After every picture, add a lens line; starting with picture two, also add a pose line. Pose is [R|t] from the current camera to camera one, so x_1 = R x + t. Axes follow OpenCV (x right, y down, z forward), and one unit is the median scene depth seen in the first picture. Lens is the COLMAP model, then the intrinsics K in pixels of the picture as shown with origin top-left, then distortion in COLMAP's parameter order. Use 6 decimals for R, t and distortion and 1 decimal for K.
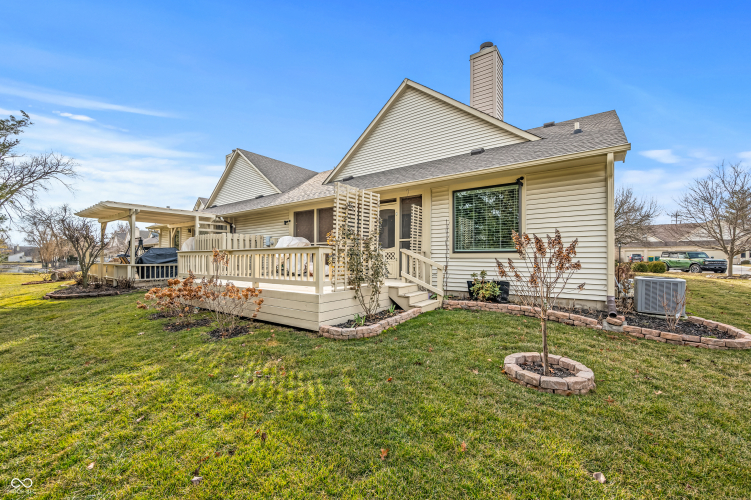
lens RADIAL K [[302.1, 0, 374.2], [0, 302.1, 252.6], [0, 0, 1]] dist [-0.000786, -0.000096]
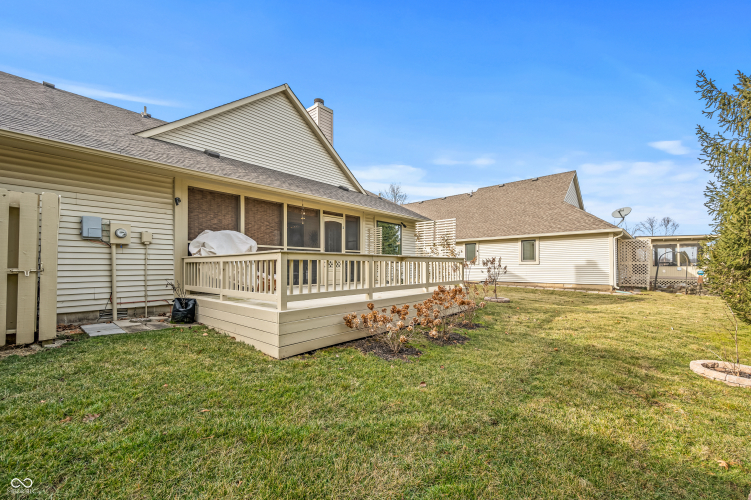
lens RADIAL K [[304.5, 0, 374.9], [0, 304.5, 264.6], [0, 0, 1]] dist [0.000953, -0.000005]
pose [[0.077198, 0.004125, 0.997007, -1.036451], [-0.017823, 0.999837, -0.002756, 0.014011], [-0.996856, -0.017557, 0.077259, 0.755102]]
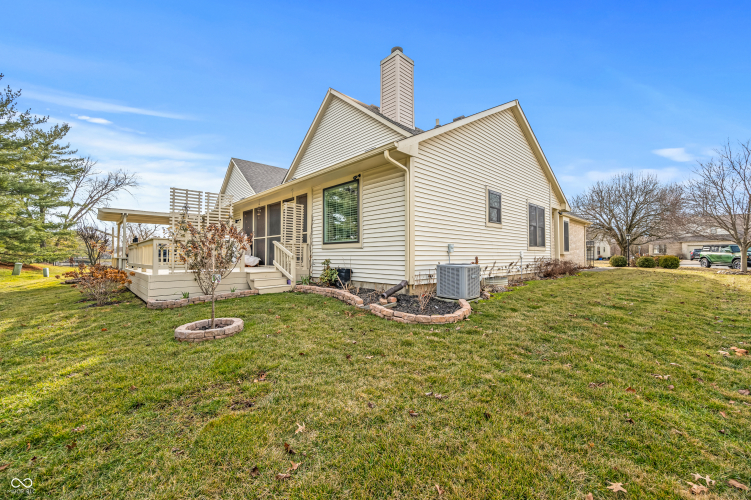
lens RADIAL K [[299.7, 0, 375.9], [0, 299.7, 246.8], [0, 0, 1]] dist [-0.000623, -0.000055]
pose [[0.984416, -0.007140, -0.175710, 0.554699], [0.005307, 0.999927, -0.010899, 0.020225], [0.175775, 0.009797, 0.984382, -0.053319]]
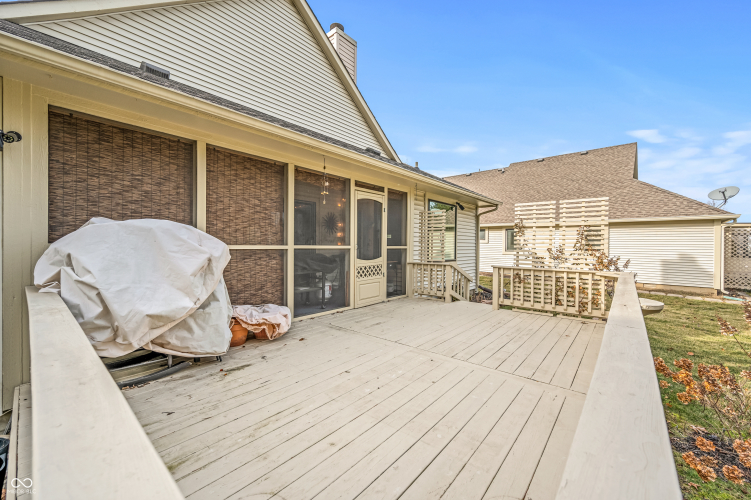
lens RADIAL K [[299.7, 0, 375.9], [0, 299.7, 246.8], [0, 0, 1]] dist [-0.000623, -0.000055]
pose [[0.066888, -0.008390, 0.997725, -0.602019], [-0.029317, 0.999516, 0.010370, -0.046851], [-0.997330, -0.029944, 0.066610, 0.932133]]
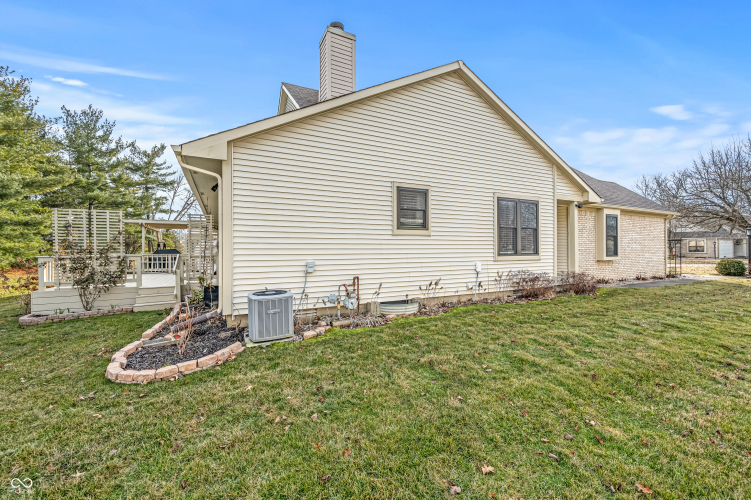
lens RADIAL K [[309.2, 0, 375.5], [0, 309.2, 250.0], [0, 0, 1]] dist [-0.000534, -0.000034]
pose [[0.890299, -0.004624, -0.455352, 1.042664], [0.014638, 0.999722, 0.018468, -0.031164], [0.455140, -0.023107, 0.890120, 0.241216]]
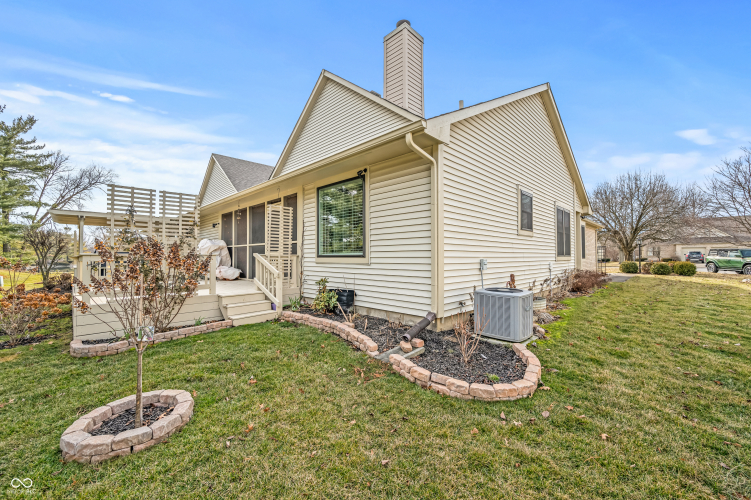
lens RADIAL K [[299.1, 0, 375.5], [0, 299.1, 250.0], [0, 0, 1]] dist [-0.000092, 0.000069]
pose [[0.989456, -0.006531, -0.144686, 0.478899], [0.006224, 0.999977, -0.002578, -0.014201], [0.144699, 0.001651, 0.989474, 0.123489]]
